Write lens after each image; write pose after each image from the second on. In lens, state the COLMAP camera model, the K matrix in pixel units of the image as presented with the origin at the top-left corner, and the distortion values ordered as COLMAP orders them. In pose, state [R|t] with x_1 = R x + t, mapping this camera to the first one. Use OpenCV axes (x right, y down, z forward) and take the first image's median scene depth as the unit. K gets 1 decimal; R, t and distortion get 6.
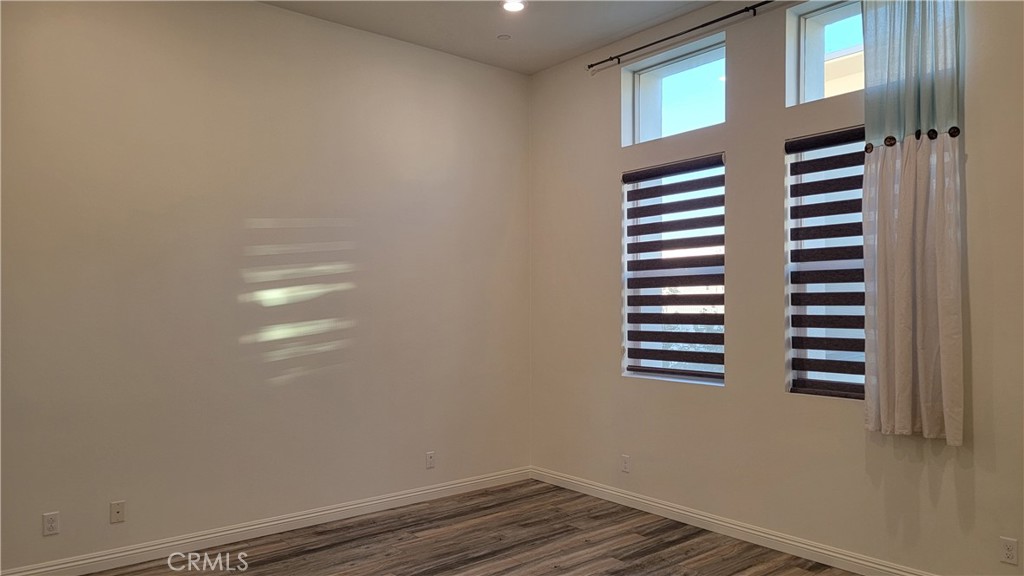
lens RADIAL K [[707.5, 0, 512.0], [0, 707.5, 288.0], [0, 0, 1]] dist [0.041405, -0.000245]
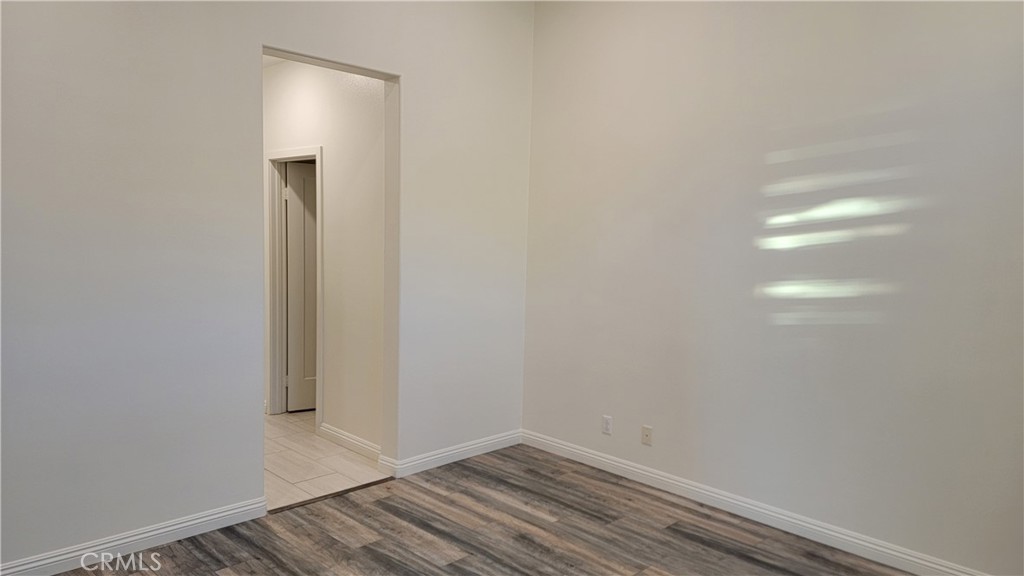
lens RADIAL K [[707.5, 0, 512.0], [0, 707.5, 288.0], [0, 0, 1]] dist [0.041405, -0.000245]
pose [[0.097597, 0.083032, -0.991756, 0.450643], [-0.006274, 0.996545, 0.082815, -0.005161], [0.995206, -0.001861, 0.097781, 0.616644]]
